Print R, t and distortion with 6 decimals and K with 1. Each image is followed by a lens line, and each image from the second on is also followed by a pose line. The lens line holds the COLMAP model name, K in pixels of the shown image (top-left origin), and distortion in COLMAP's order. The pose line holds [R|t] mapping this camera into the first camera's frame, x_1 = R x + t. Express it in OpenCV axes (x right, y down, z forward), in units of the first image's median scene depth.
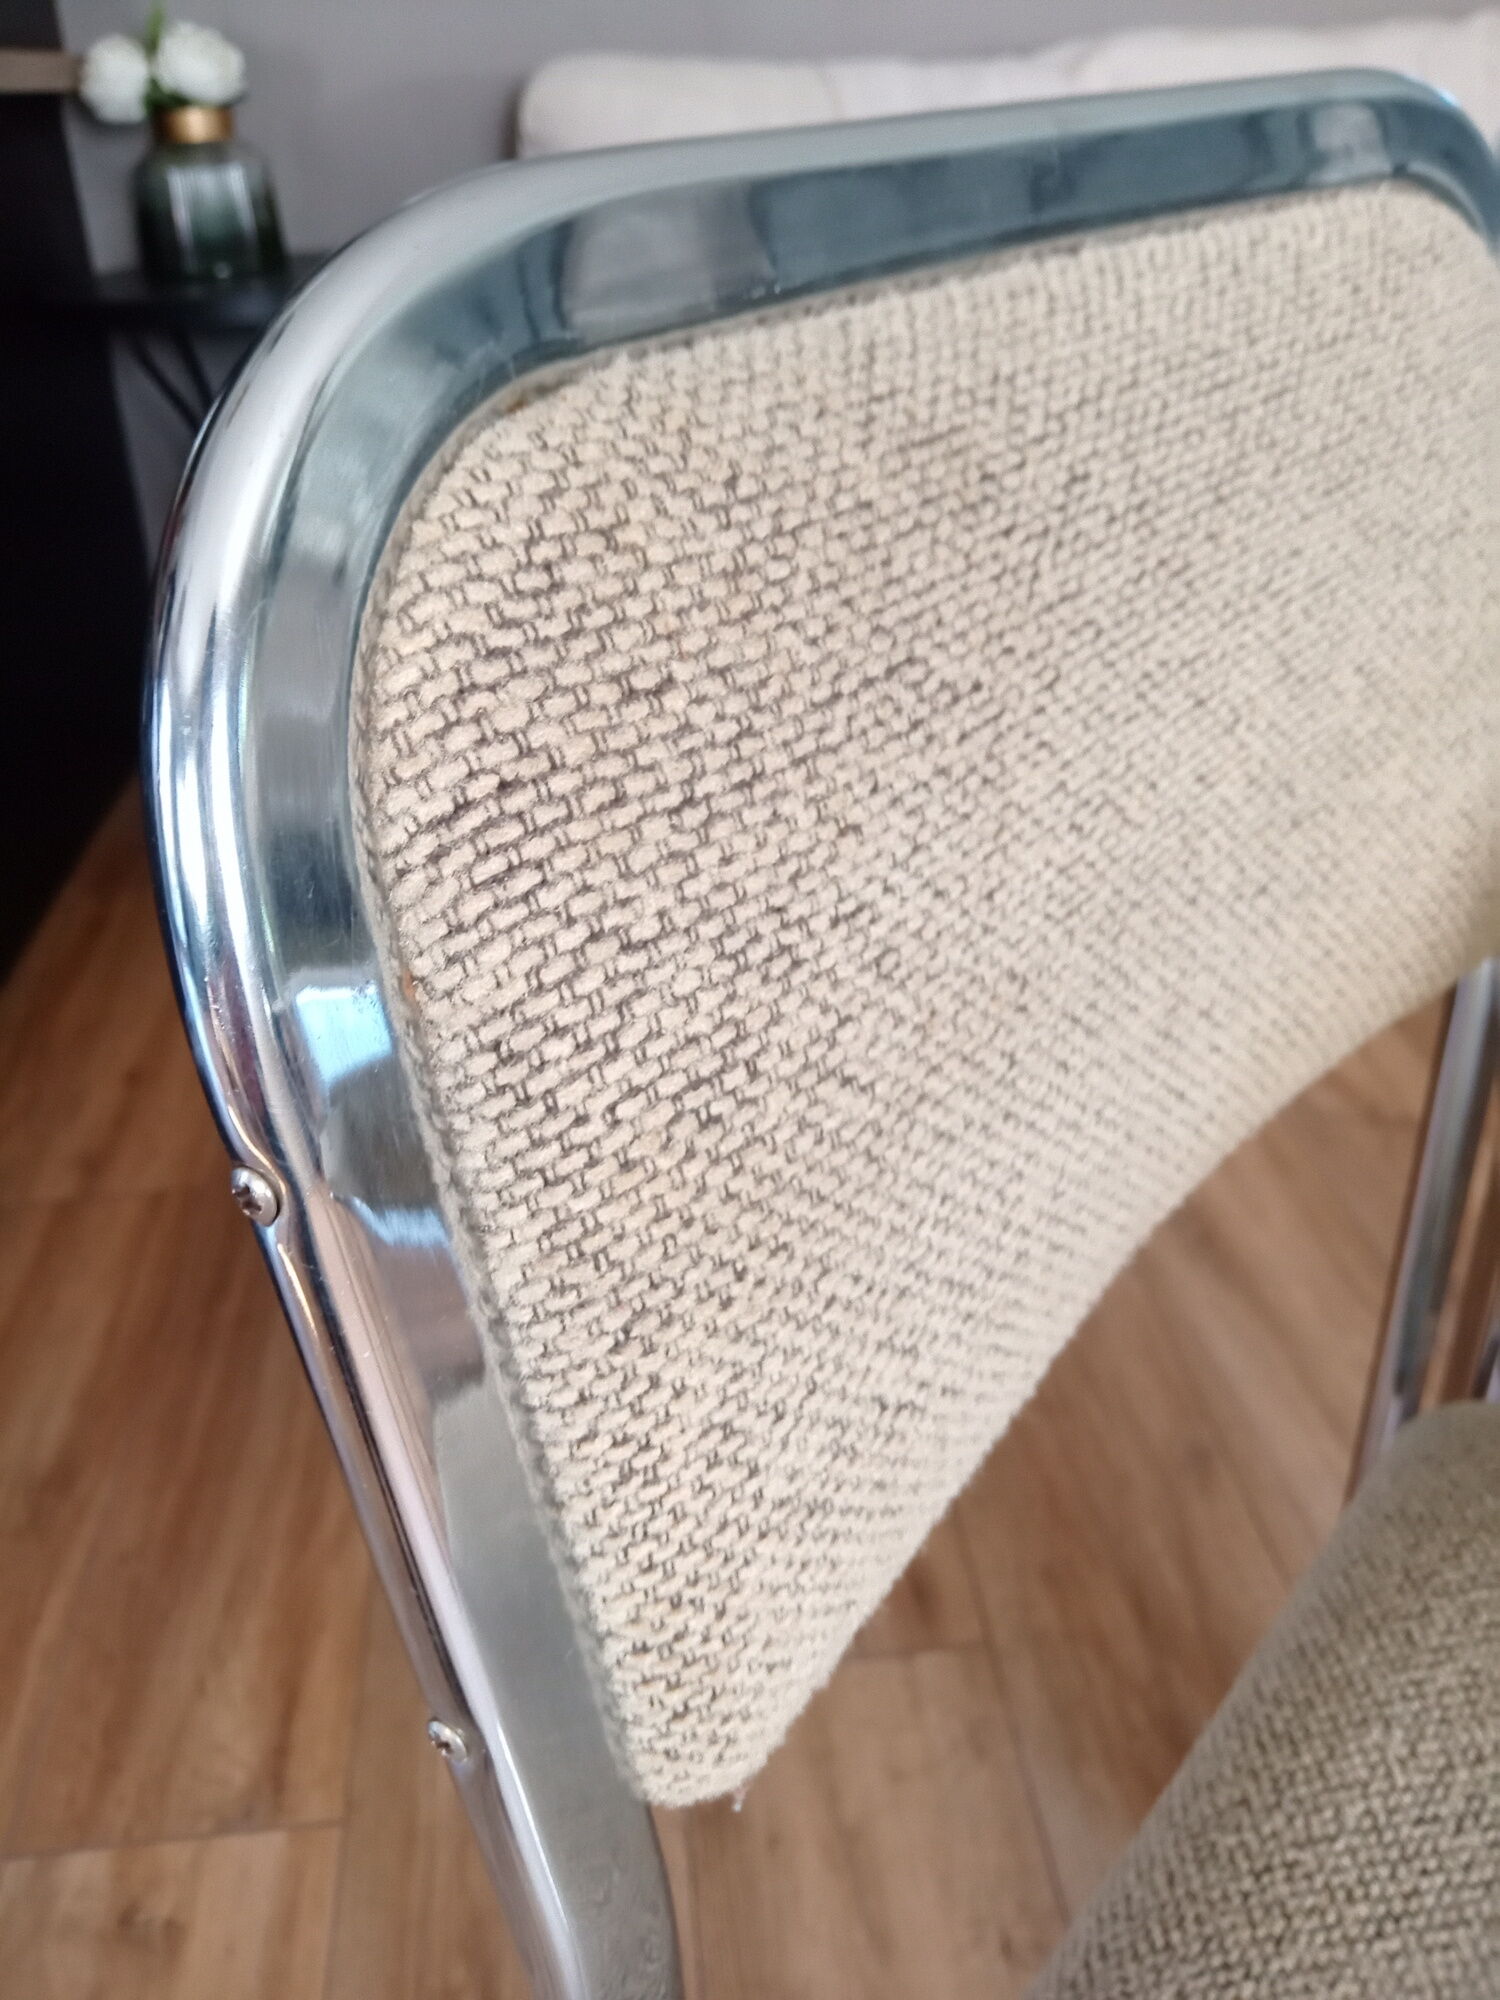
lens RADIAL K [[1610.3, 0, 750.0], [0, 1610.3, 1000.0], [0, 0, 1]] dist [0.025869, -0.069853]
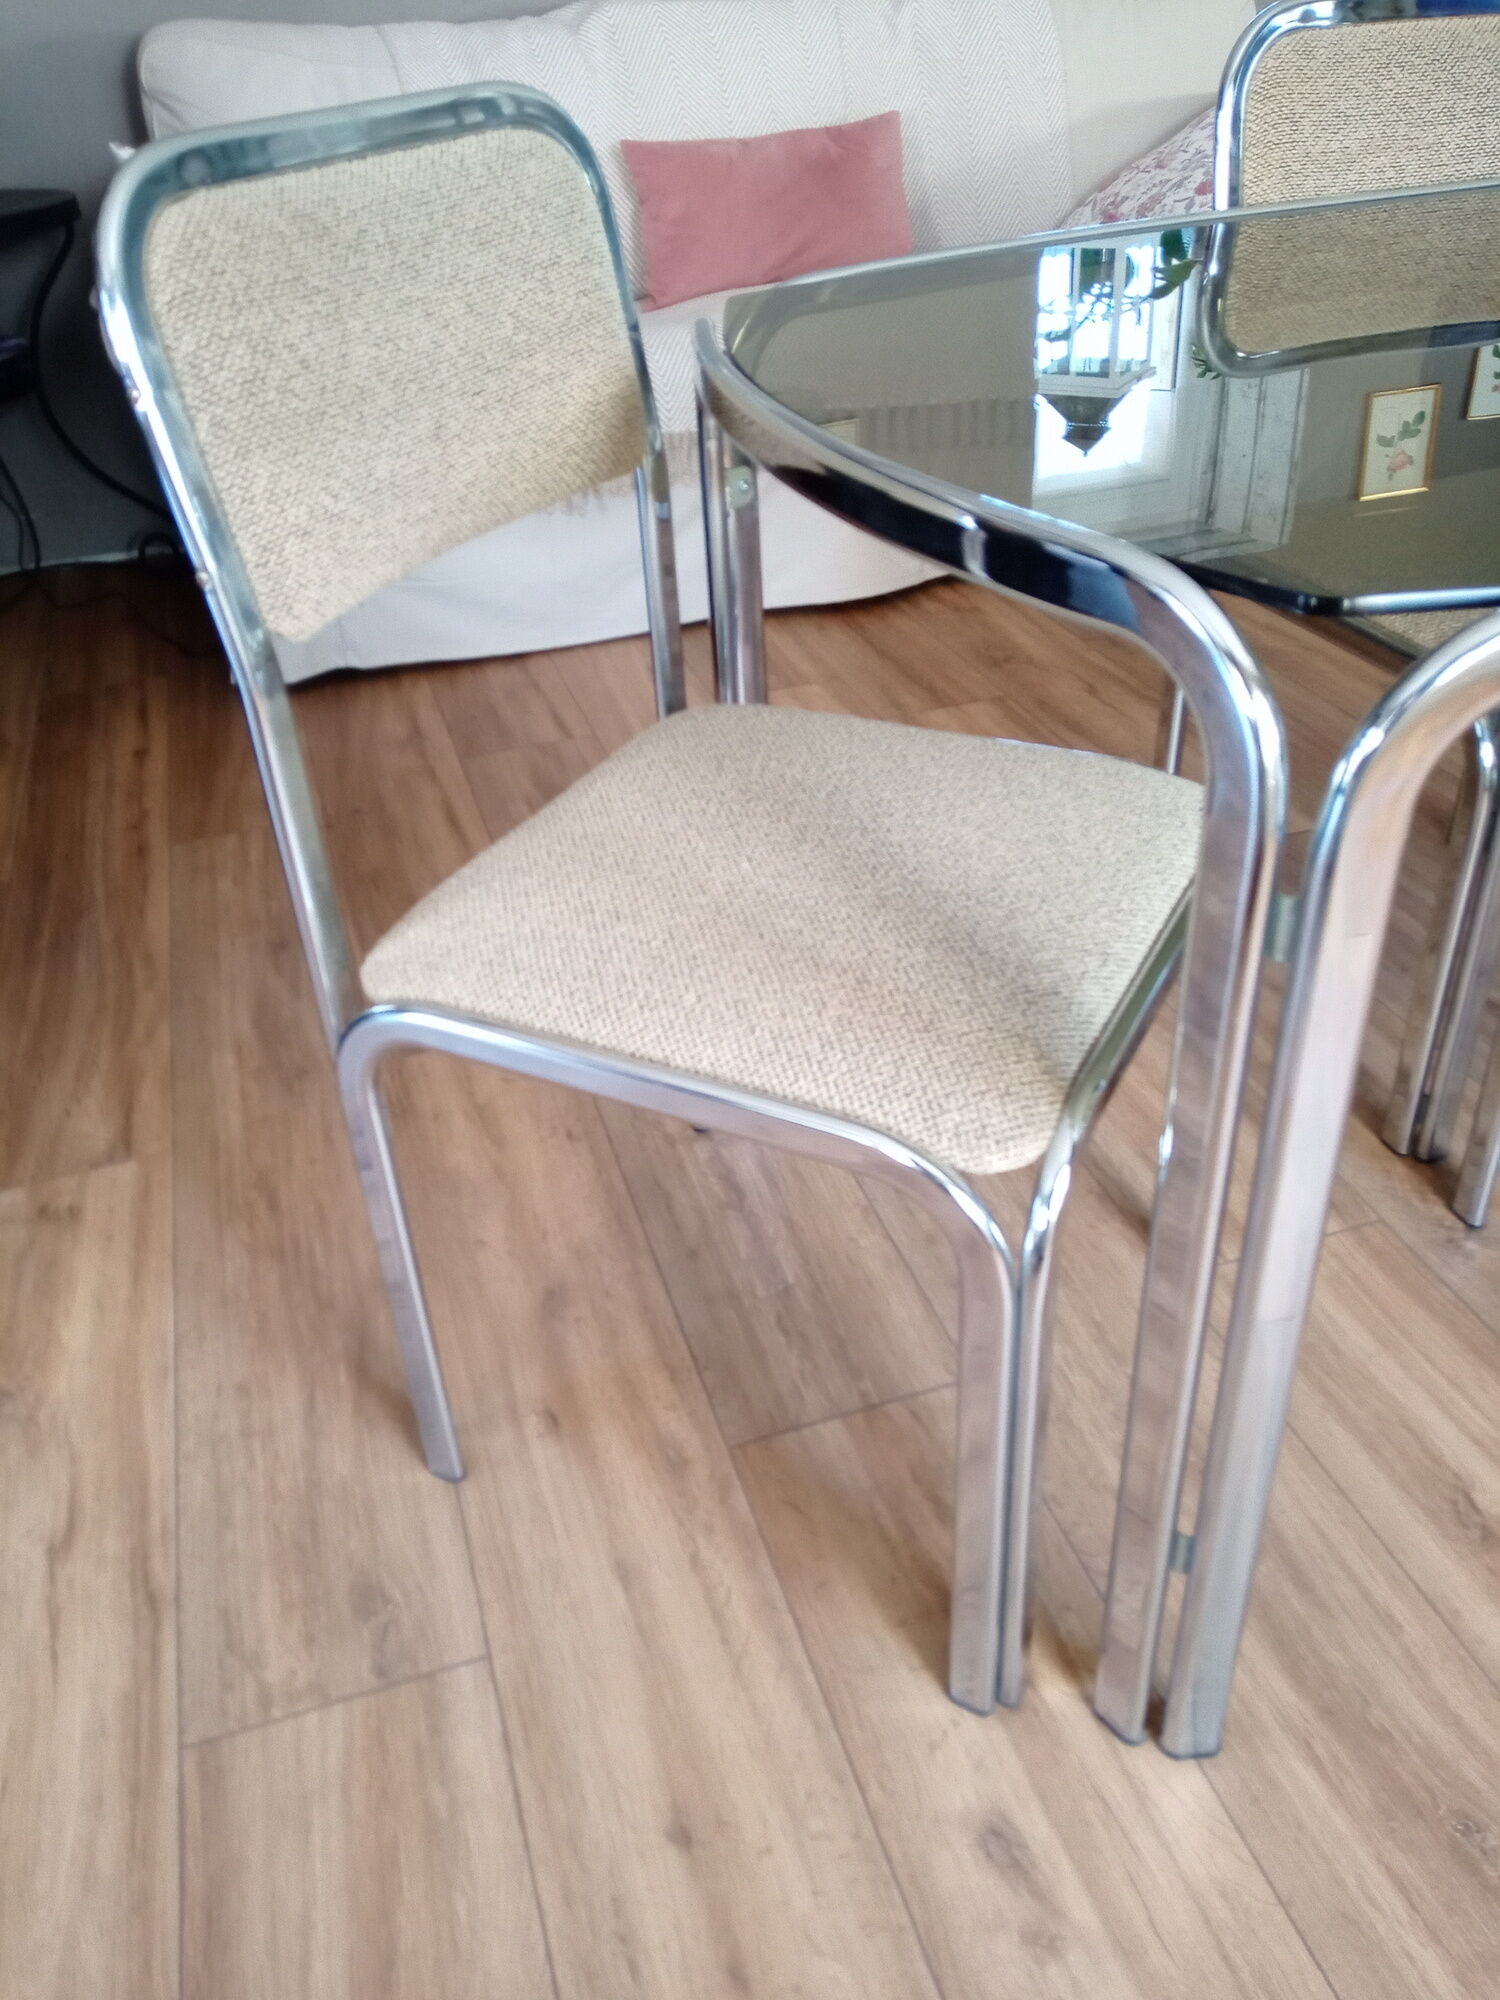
lens RADIAL K [[1593.8, 0, 738.5], [0, 1593.8, 978.7], [0, 0, 1]] dist [0.041293, -0.074215]
pose [[0.981407, -0.117811, 0.151527, 0.362170], [0.114489, 0.992956, 0.030494, 1.452276], [-0.154052, -0.012579, 0.987983, -2.897023]]
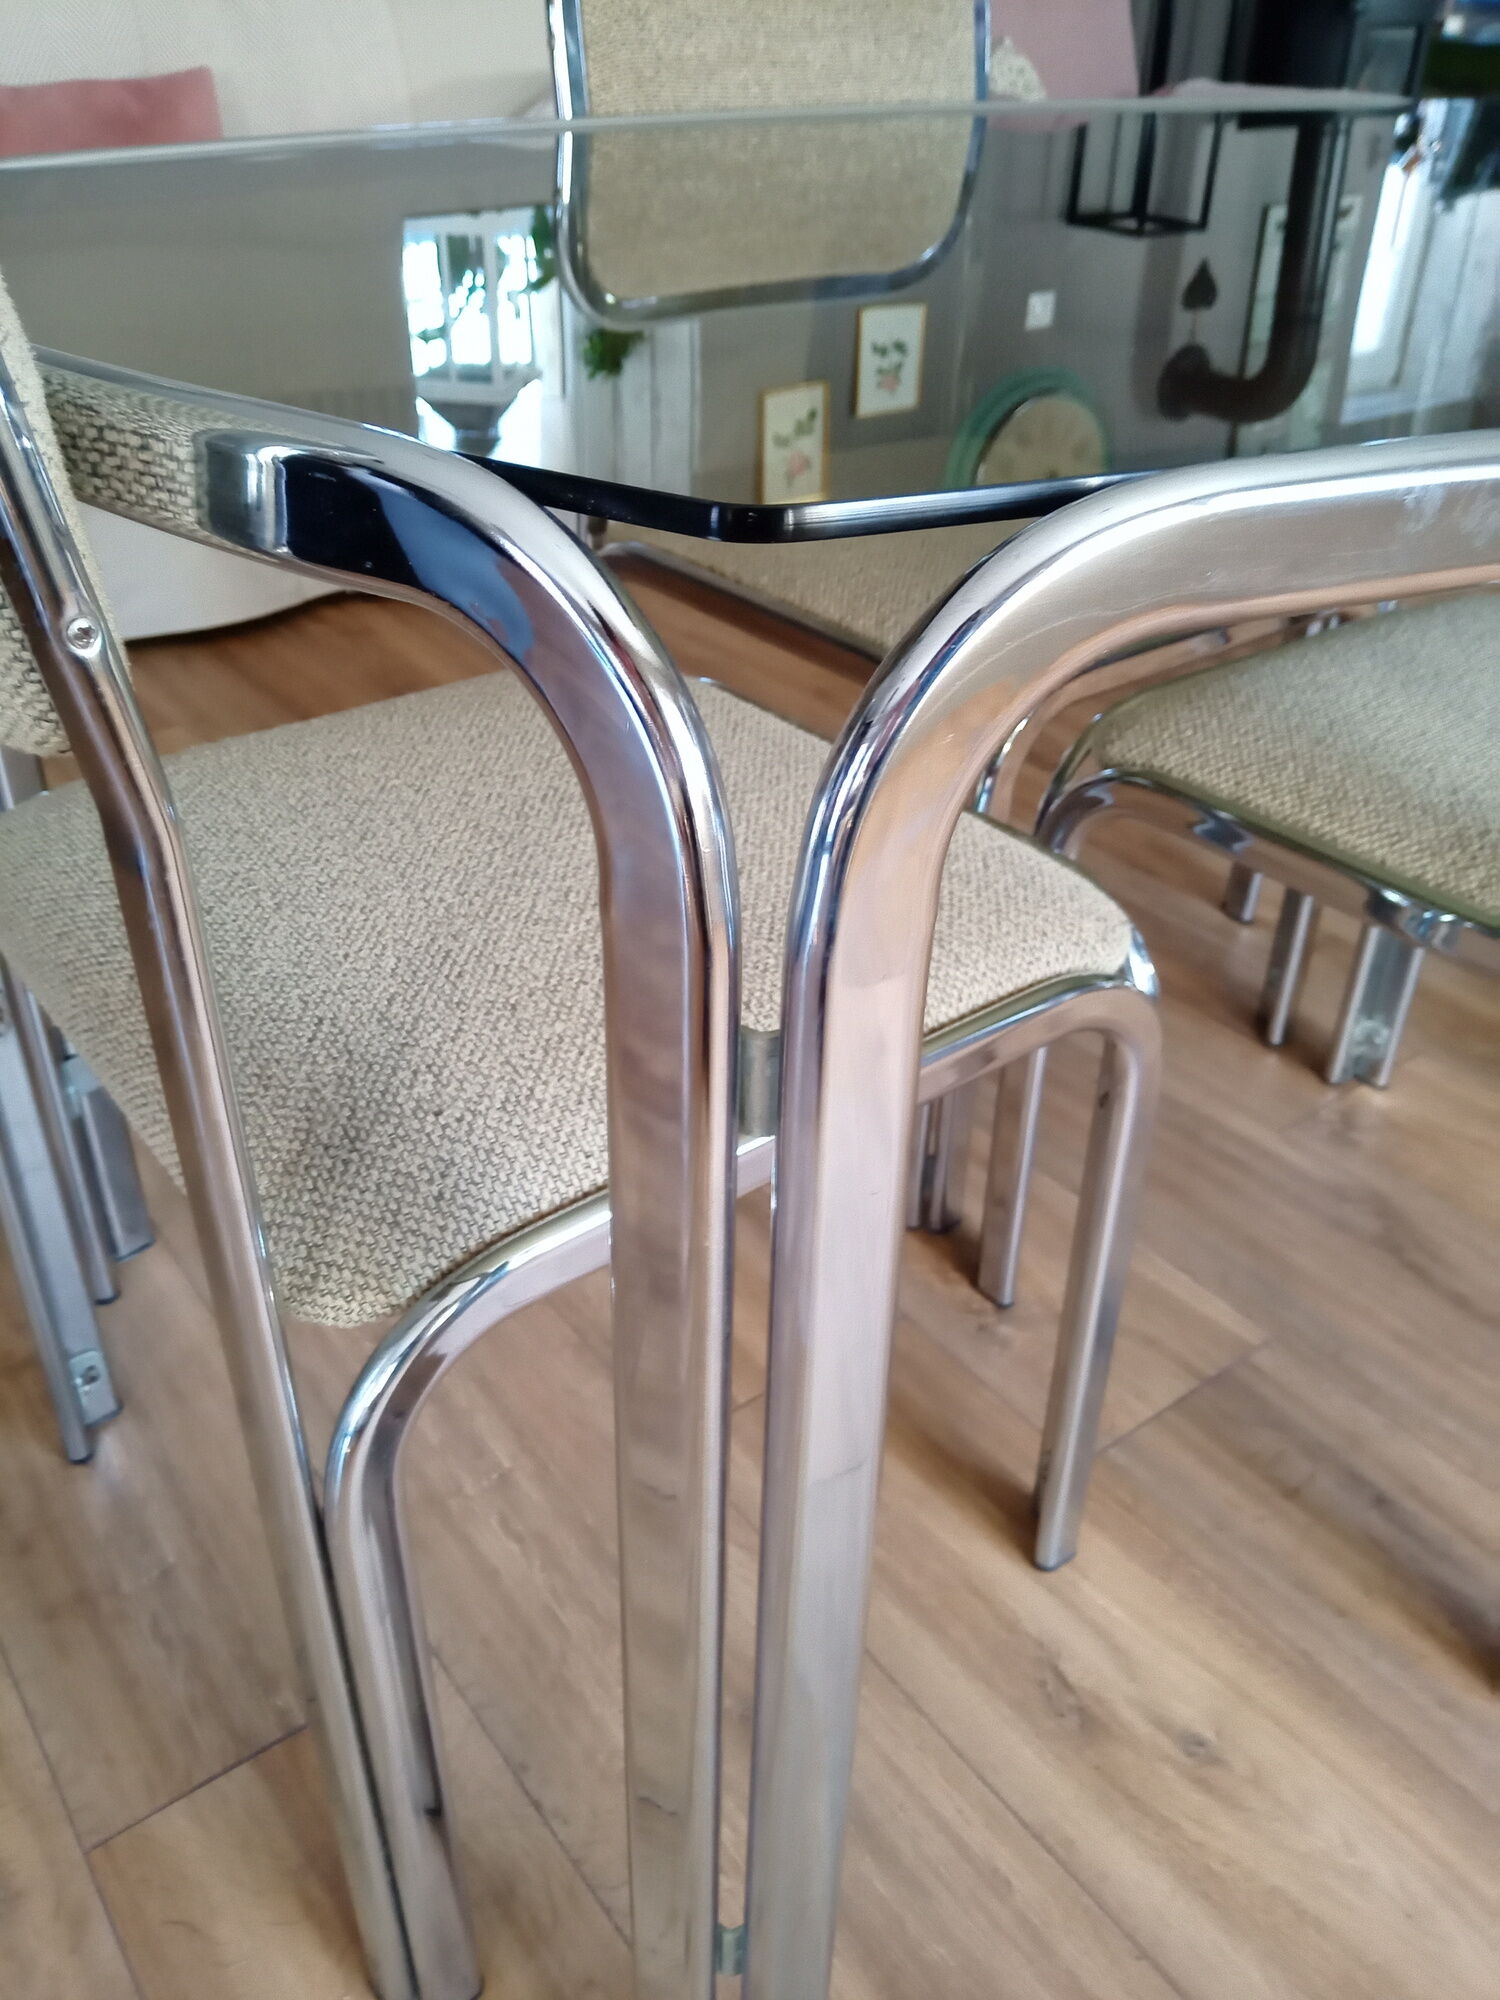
lens RADIAL K [[1593.8, 0, 738.5], [0, 1593.8, 978.7], [0, 0, 1]] dist [0.041293, -0.074215]
pose [[0.862088, -0.230337, 0.451385, 1.034636], [0.224527, 0.972144, 0.067255, 1.329952], [-0.454303, 0.043368, 0.889791, -1.666945]]
